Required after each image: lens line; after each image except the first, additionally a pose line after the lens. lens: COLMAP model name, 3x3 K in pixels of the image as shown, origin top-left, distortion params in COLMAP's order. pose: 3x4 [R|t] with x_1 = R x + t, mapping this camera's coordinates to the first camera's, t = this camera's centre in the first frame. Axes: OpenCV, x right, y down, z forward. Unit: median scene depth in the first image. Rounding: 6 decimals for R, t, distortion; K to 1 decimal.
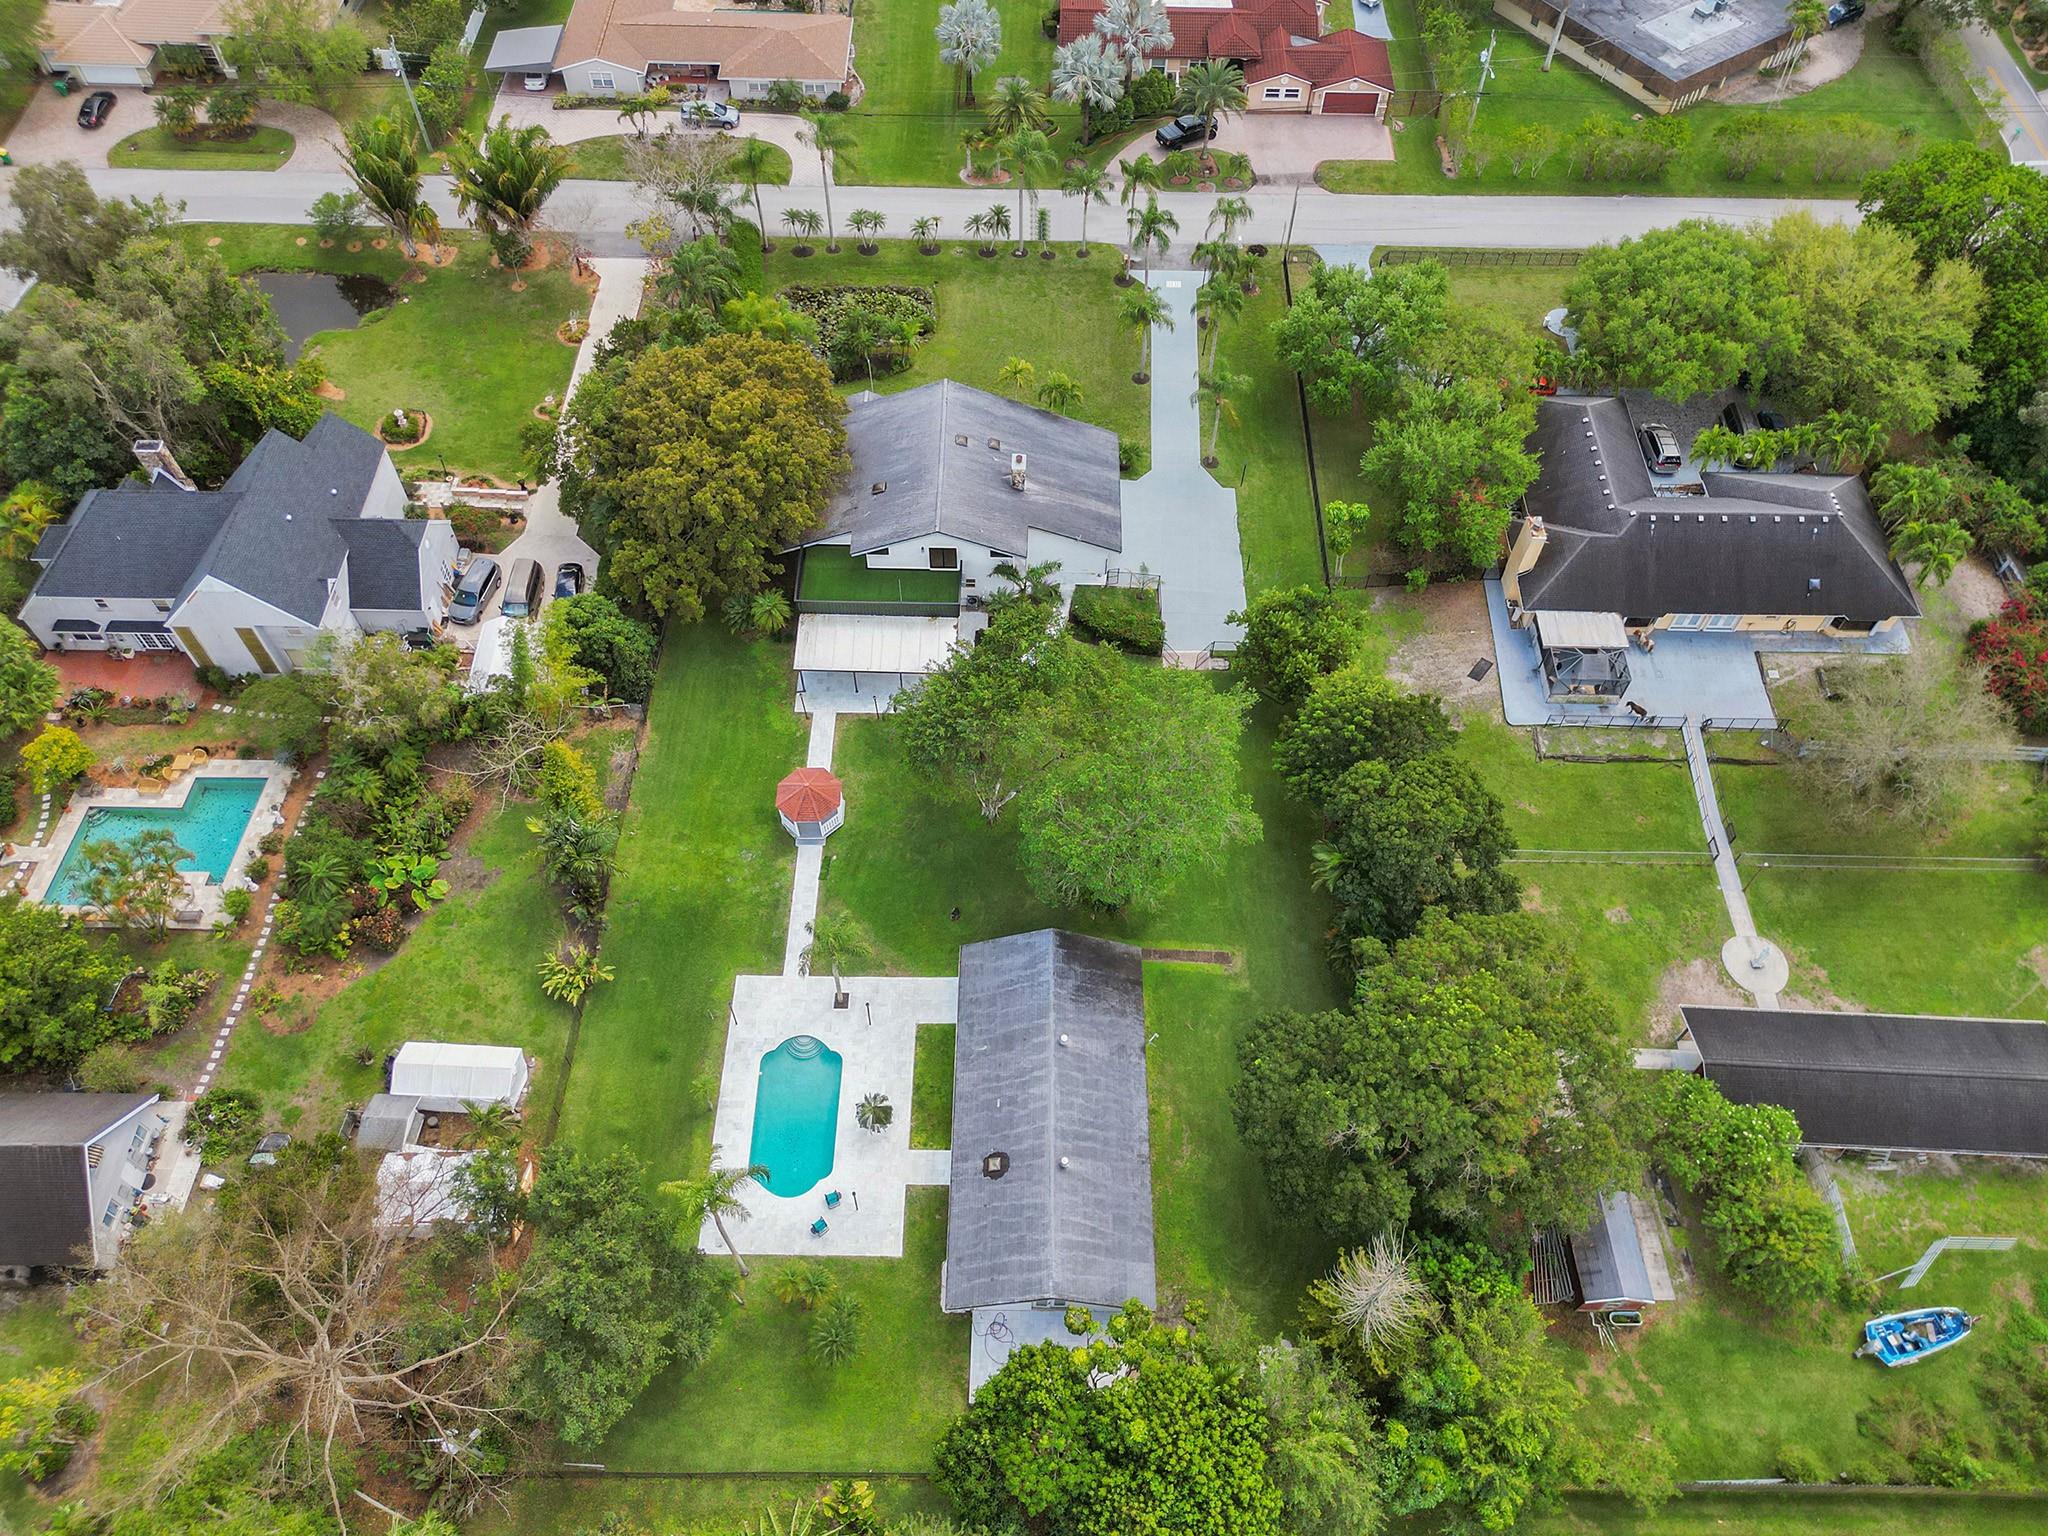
lens RADIAL K [[1444.2, 0, 1025.1], [0, 1444.2, 763.2], [0, 0, 1]] dist [0.043547, -0.044705]
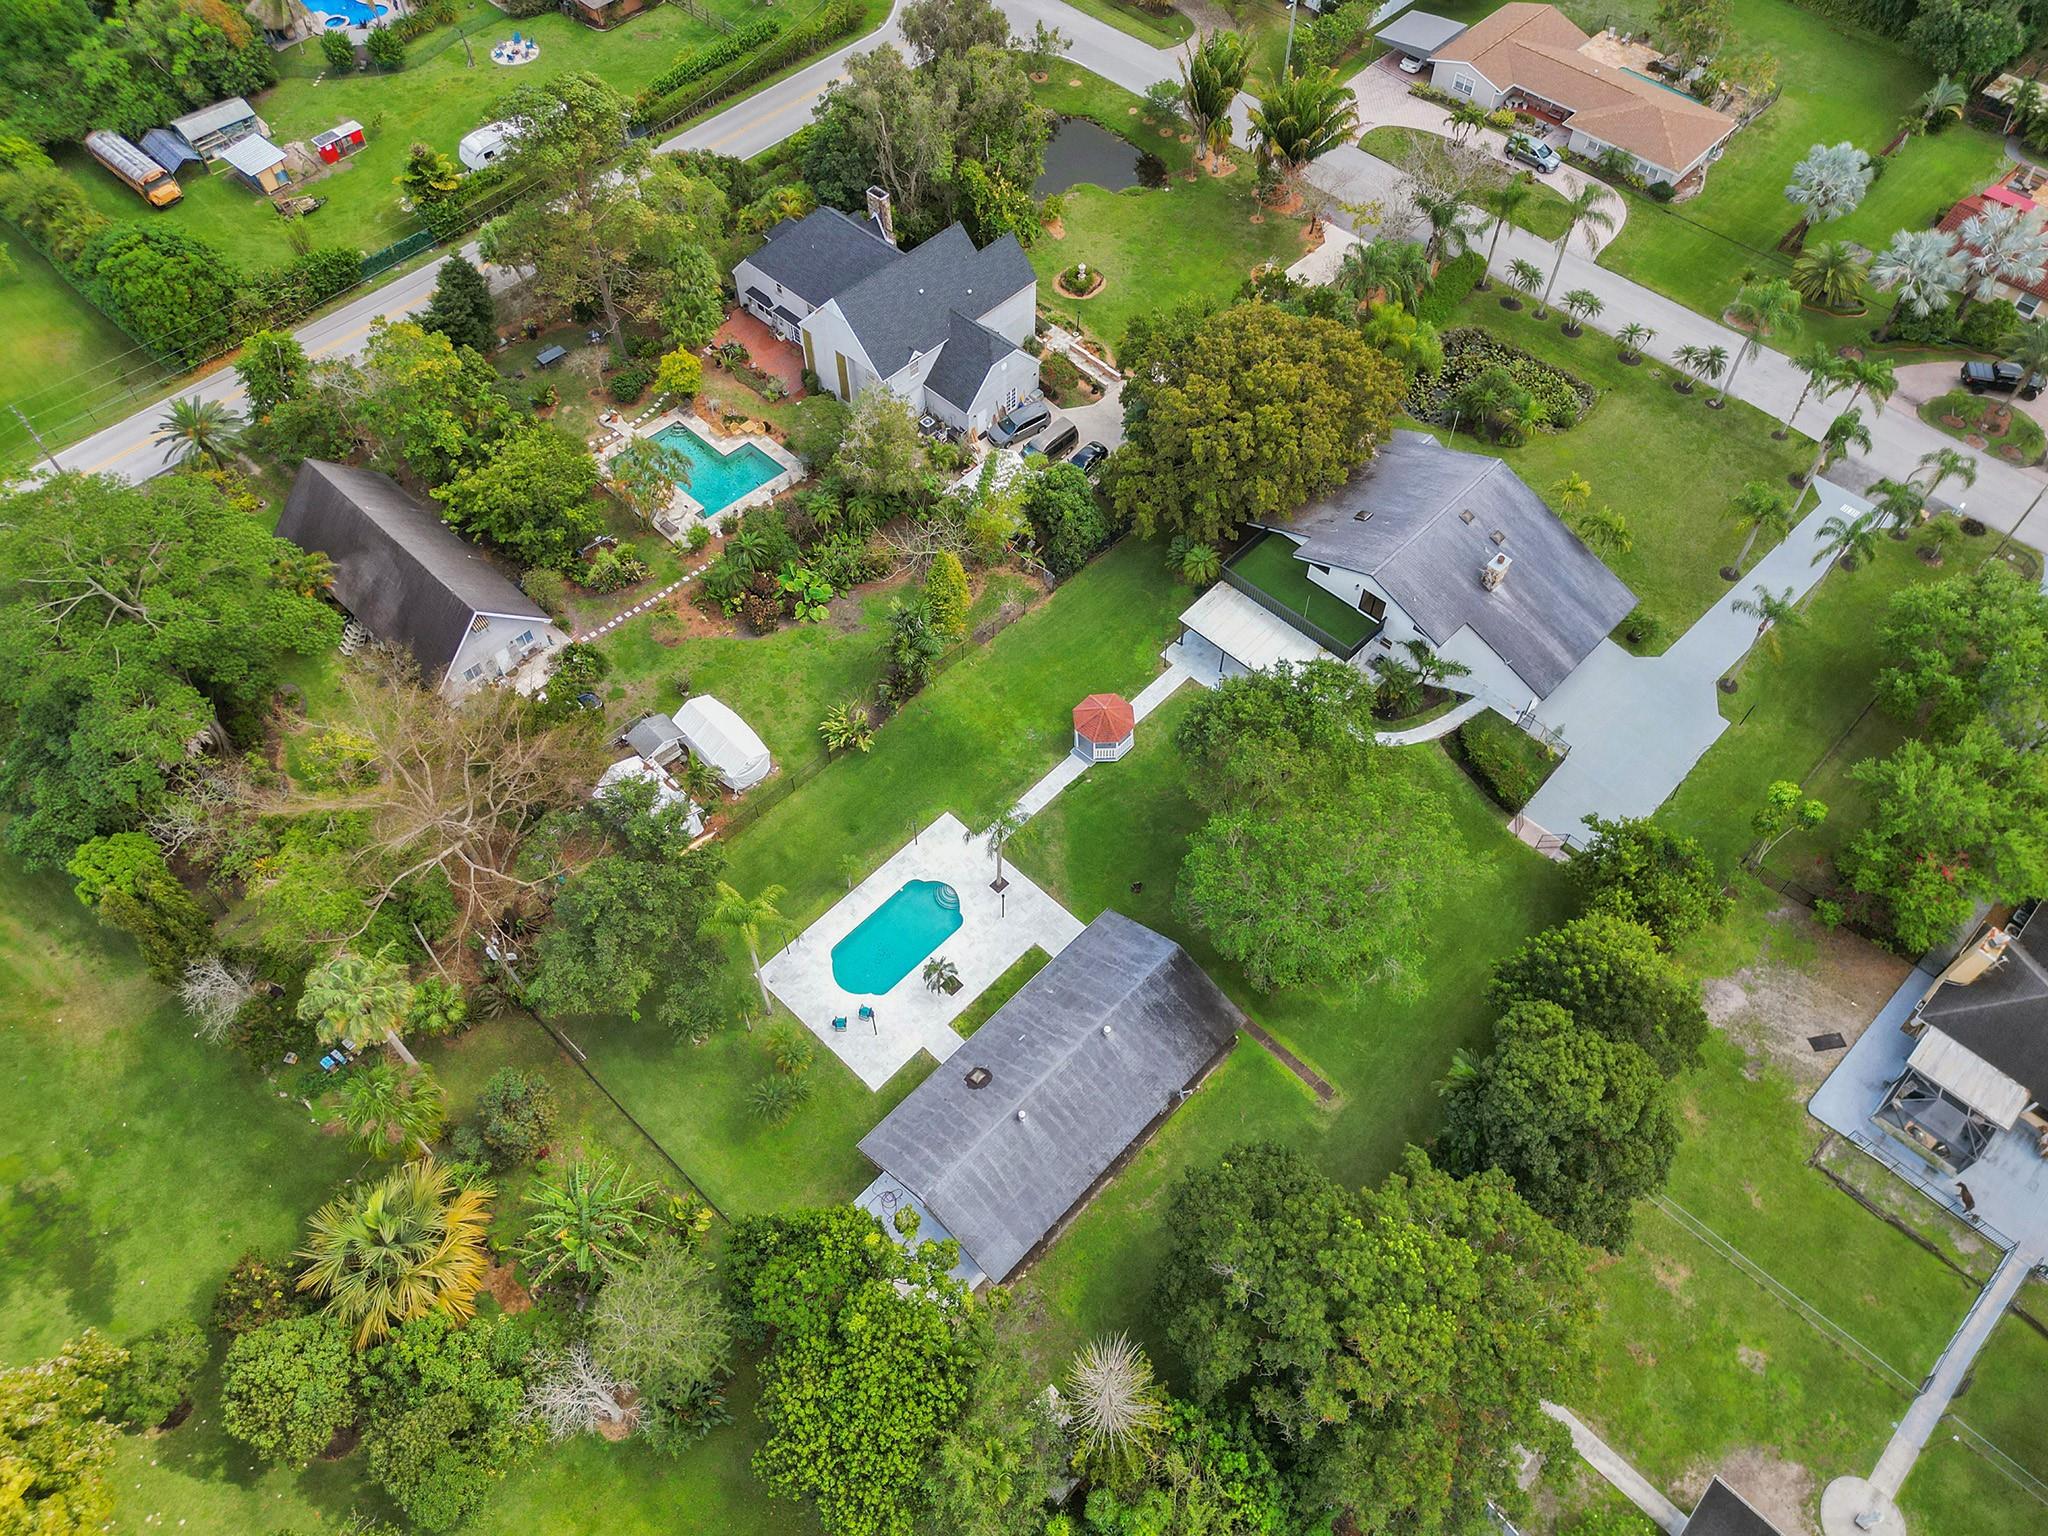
lens RADIAL K [[1416.4, 0, 1021.8], [0, 1416.4, 772.9], [0, 0, 1]] dist [0.044216, -0.050447]
pose [[0.729241, 0.555033, -0.400182, 0.222742], [-0.555291, 0.821769, 0.127863, -0.040209], [0.399825, 0.128974, 0.907472, 0.040836]]
